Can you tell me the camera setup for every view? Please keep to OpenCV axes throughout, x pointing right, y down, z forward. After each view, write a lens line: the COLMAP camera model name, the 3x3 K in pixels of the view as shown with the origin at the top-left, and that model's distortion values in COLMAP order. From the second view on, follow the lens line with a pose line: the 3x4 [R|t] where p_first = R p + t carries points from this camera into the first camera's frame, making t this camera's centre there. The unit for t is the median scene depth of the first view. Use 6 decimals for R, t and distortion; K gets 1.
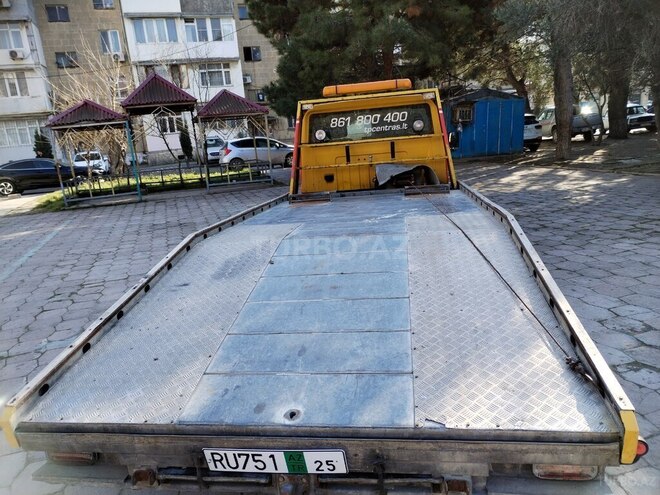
lens RADIAL K [[484.4, 0, 326.4], [0, 484.4, 252.2], [0, 0, 1]] dist [0.005102, -0.009122]
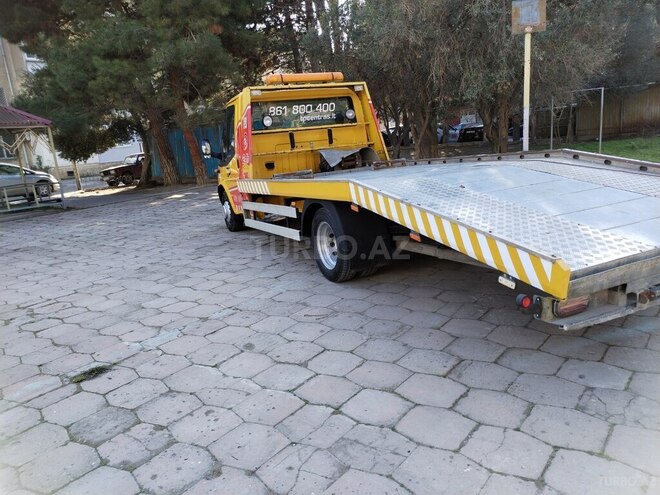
lens RADIAL K [[473.6, 0, 327.5], [0, 473.6, 265.9], [0, 0, 1]] dist [-0.005569, -0.005726]
pose [[0.832727, -0.136352, 0.536631, -0.458356], [0.156400, 0.987659, 0.008258, 0.066563], [-0.531135, 0.077052, 0.843776, 0.108551]]
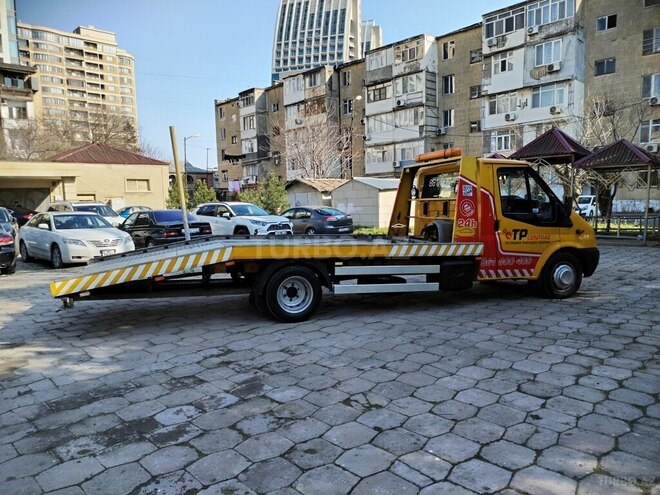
lens RADIAL K [[484.4, 0, 326.4], [0, 484.4, 252.2], [0, 0, 1]] dist [0.005102, -0.009122]
pose [[0.440045, 0.159889, -0.883626, 0.979876], [-0.230054, 0.971253, 0.061178, -0.112190], [0.868007, 0.176360, 0.464178, 0.239665]]
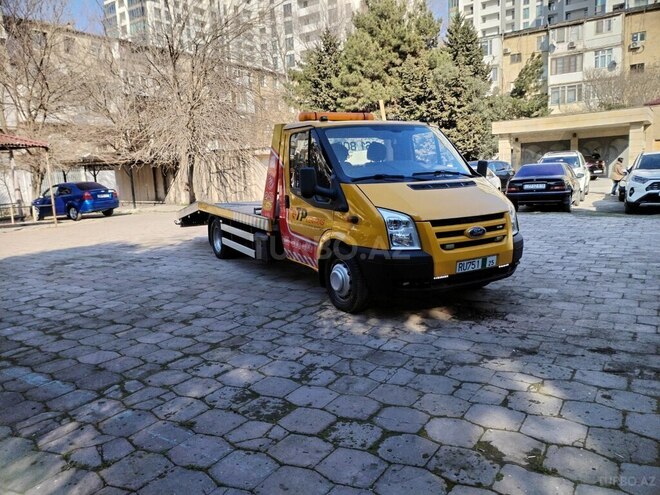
lens RADIAL K [[484.4, 0, 326.4], [0, 484.4, 252.2], [0, 0, 1]] dist [0.005102, -0.009122]
pose [[-0.788002, 0.216683, -0.576283, 0.715146], [-0.034373, 0.919077, 0.392575, -0.456792], [0.614713, 0.329159, -0.716786, 1.734966]]
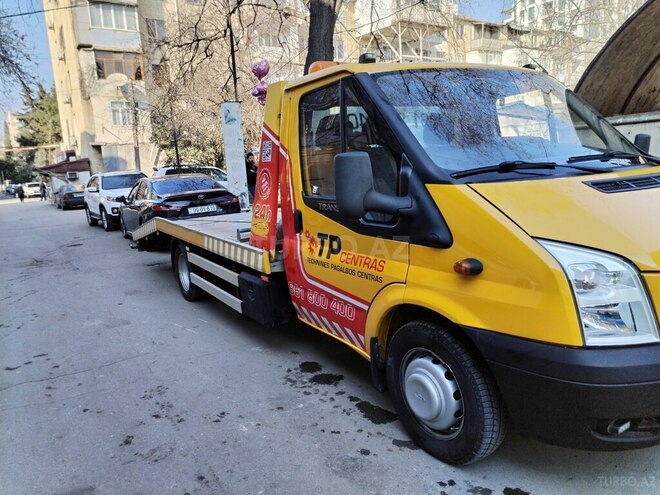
lens RADIAL K [[484.4, 0, 326.4], [0, 484.4, 252.2], [0, 0, 1]] dist [0.005102, -0.009122]
pose [[-0.760892, 0.246428, -0.600263, 0.513068], [-0.008798, 0.921076, 0.389284, -0.349576], [0.648818, 0.301484, -0.698671, 1.384242]]
